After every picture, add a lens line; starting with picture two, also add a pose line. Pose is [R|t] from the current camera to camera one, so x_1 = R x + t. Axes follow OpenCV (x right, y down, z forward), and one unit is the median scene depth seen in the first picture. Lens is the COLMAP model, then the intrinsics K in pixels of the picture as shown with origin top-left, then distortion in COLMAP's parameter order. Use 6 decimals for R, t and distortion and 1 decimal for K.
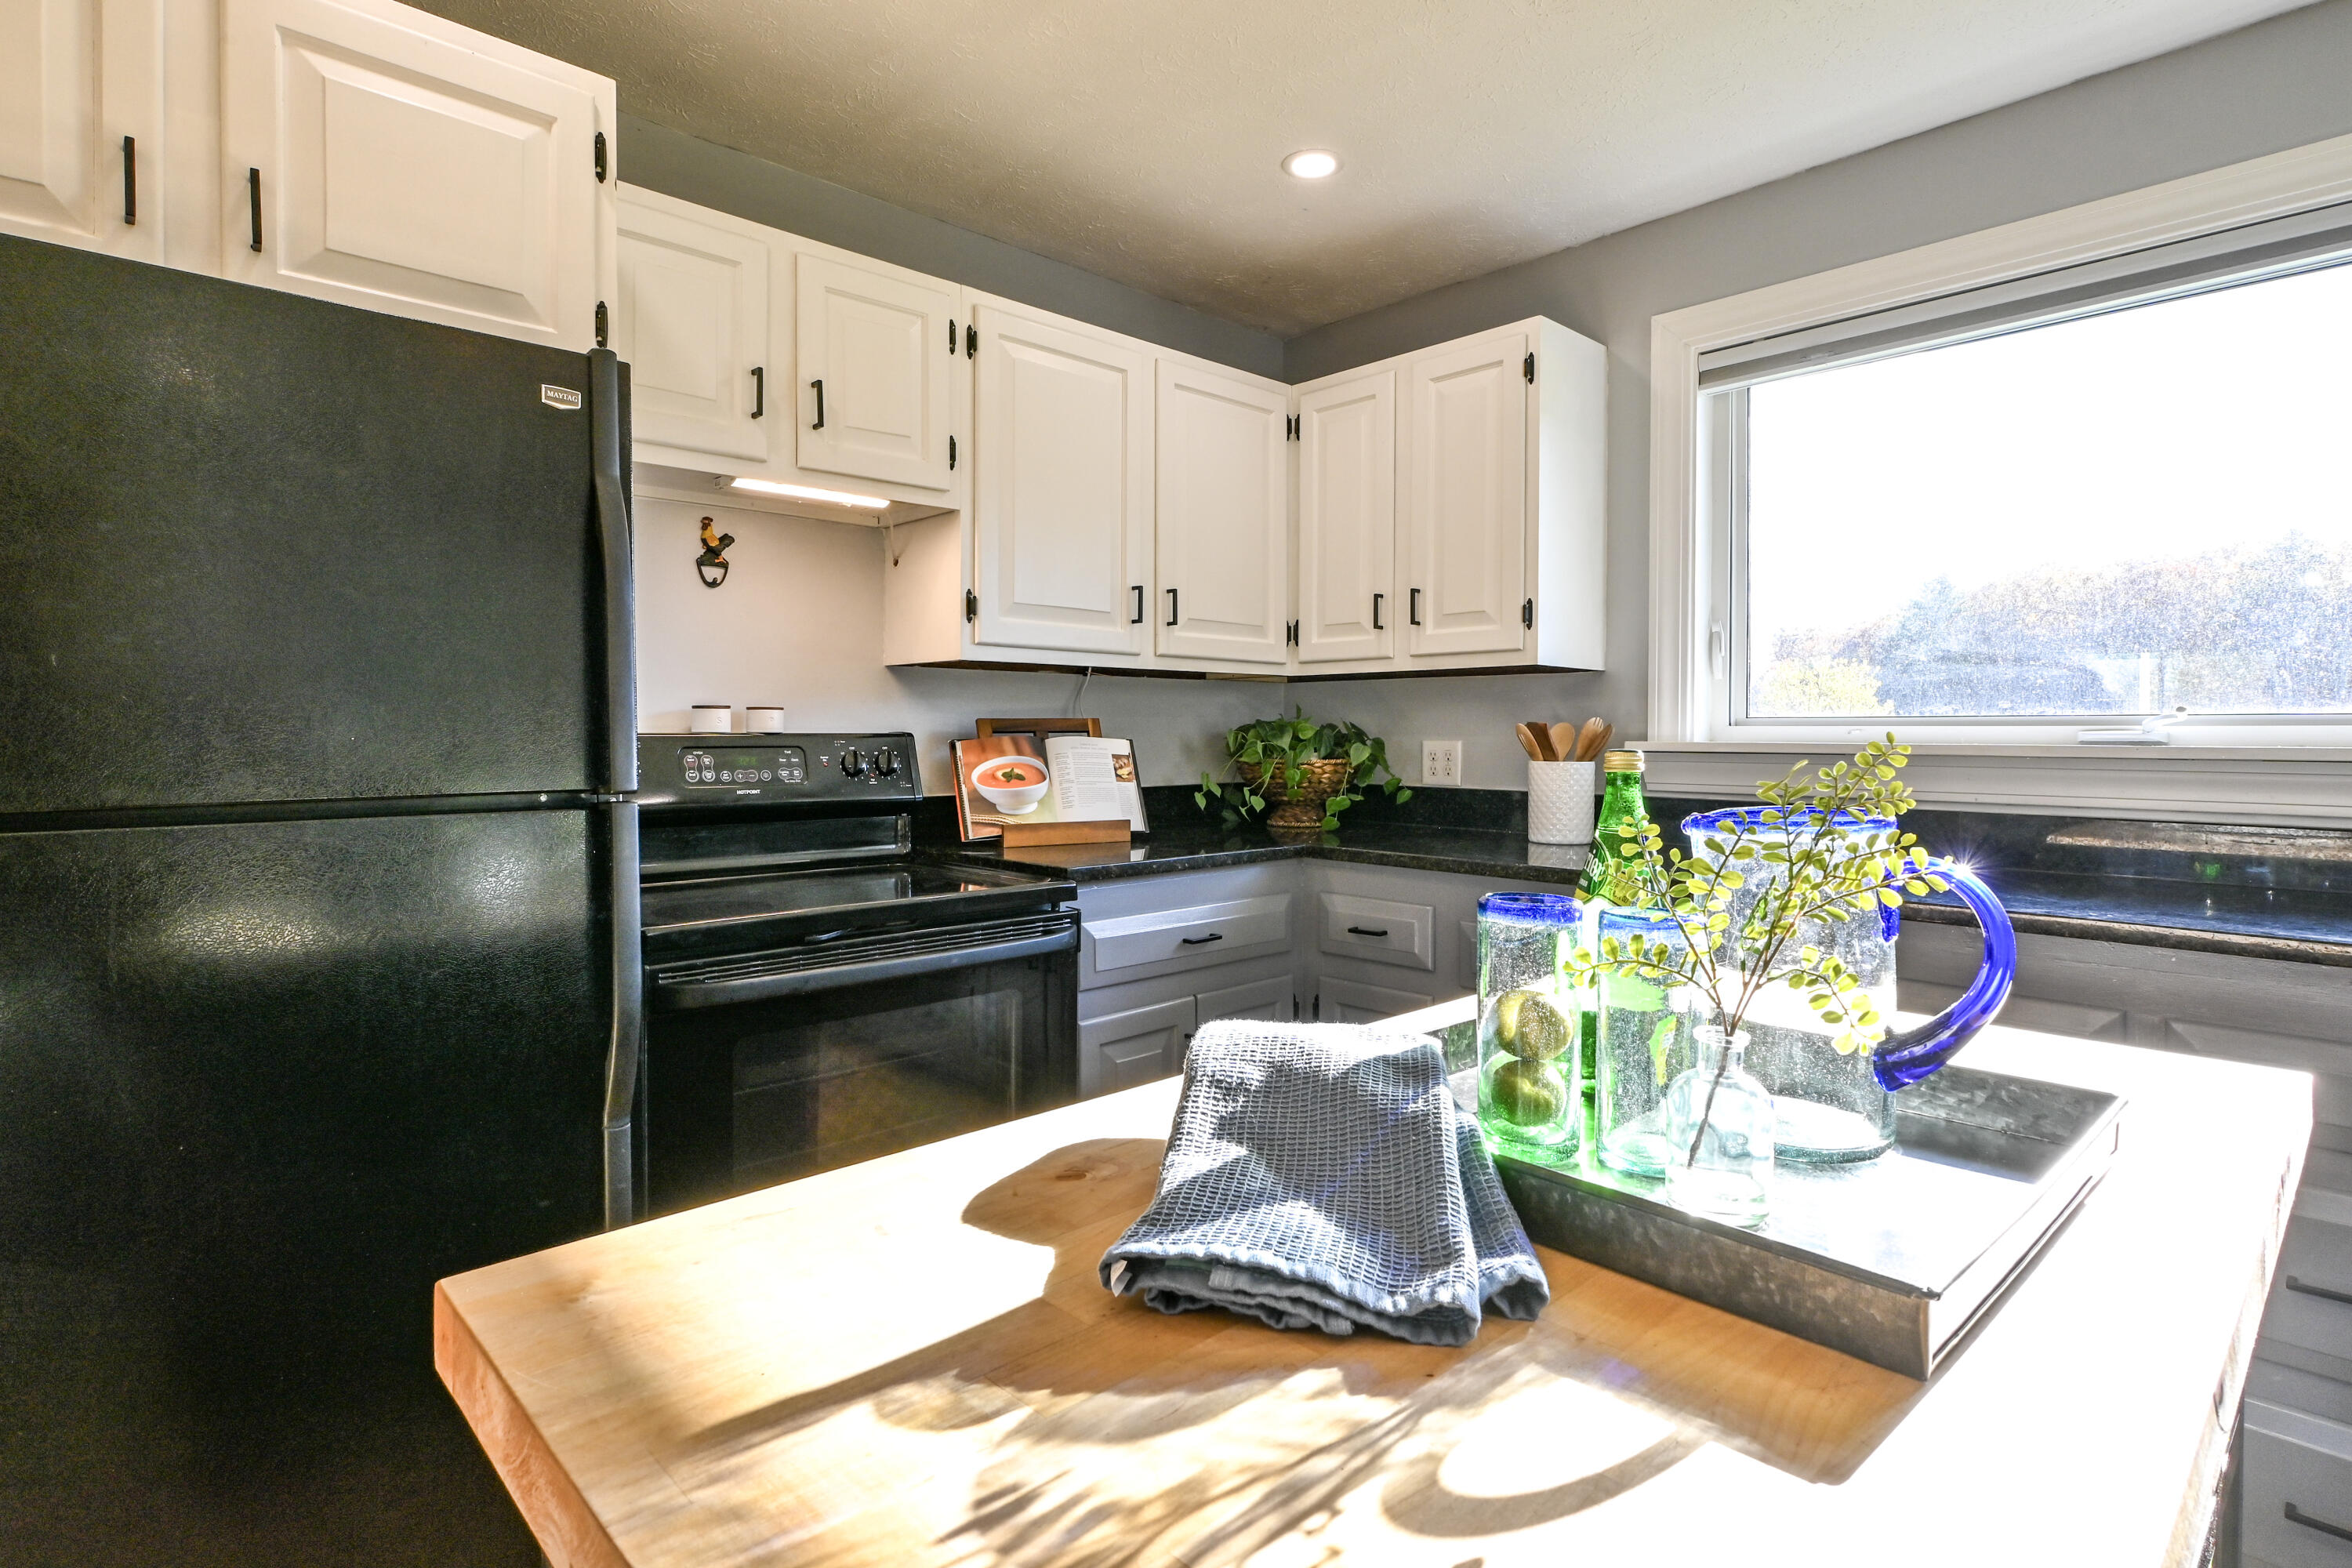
lens RADIAL K [[1240.5, 0, 1176.6], [0, 1240.5, 736.9], [0, 0, 1]] dist [0.002847, -0.000298]
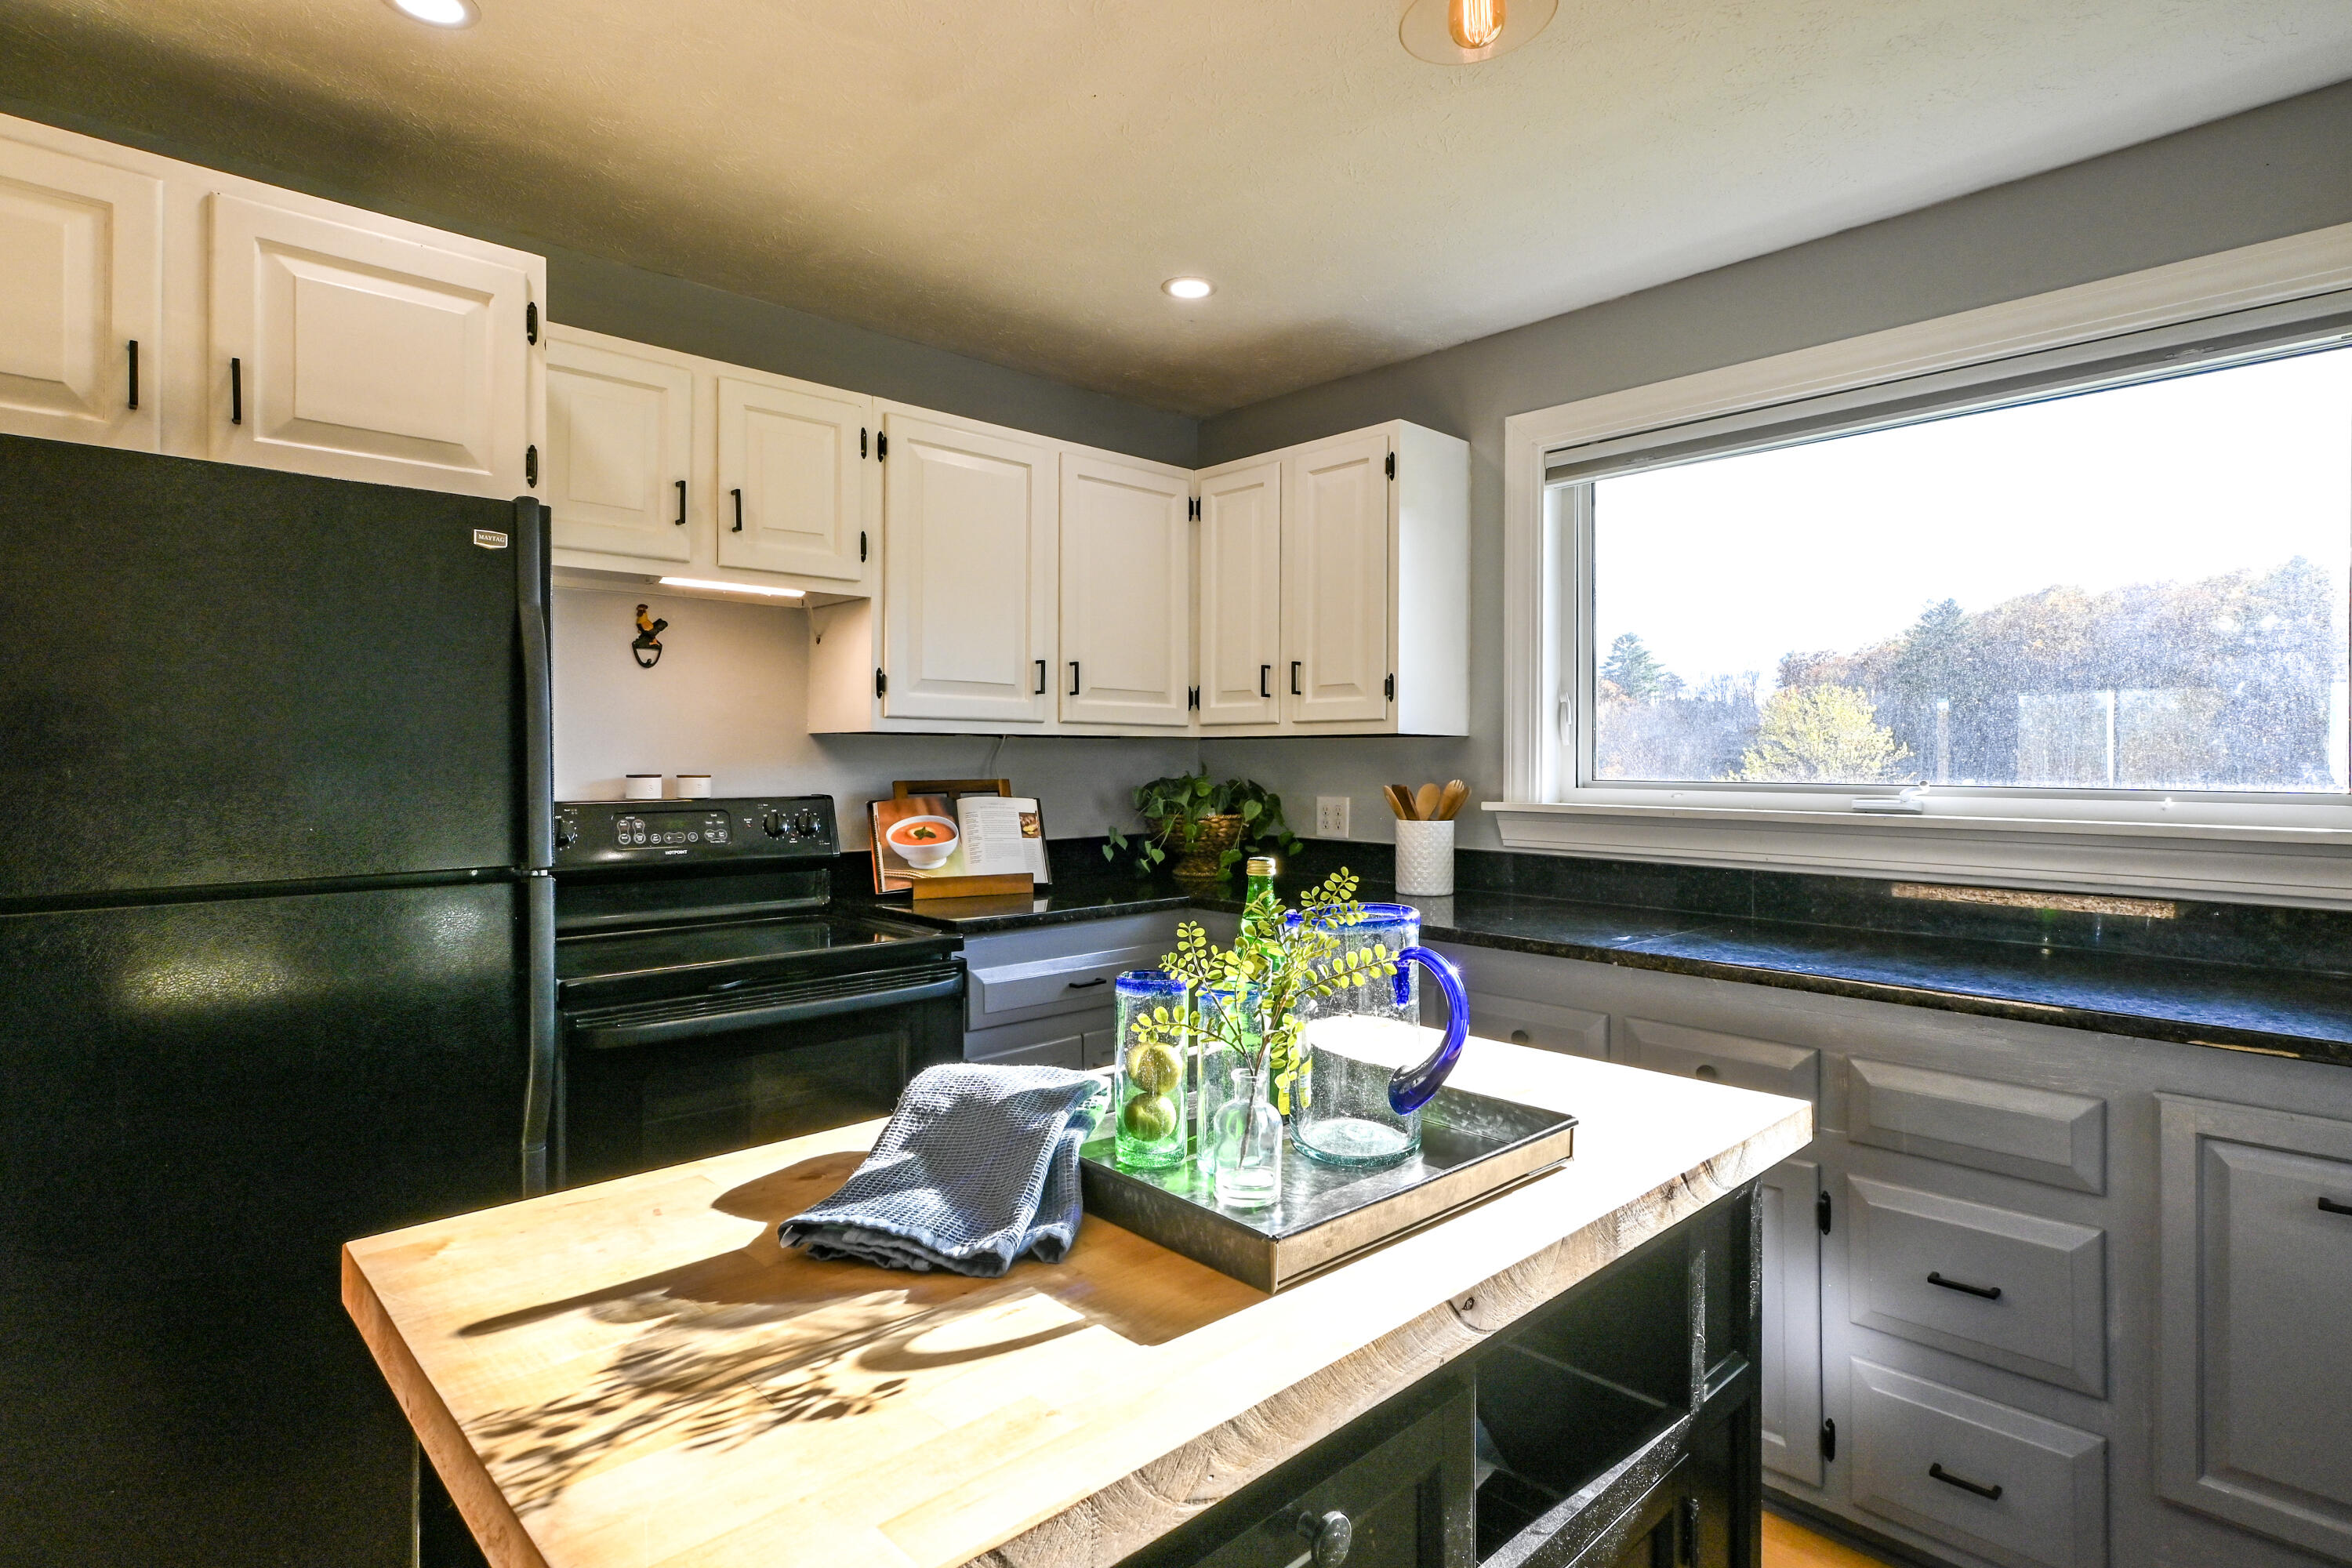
lens RADIAL K [[1241.6, 0, 1170.1], [0, 1241.6, 750.2], [0, 0, 1]] dist [-0.000145, 0.000874]
pose [[0.999985, 0.000048, 0.005412, 0.090521], [0.000029, 0.999899, -0.014183, -0.030731], [-0.005412, 0.014183, 0.999885, -0.117320]]
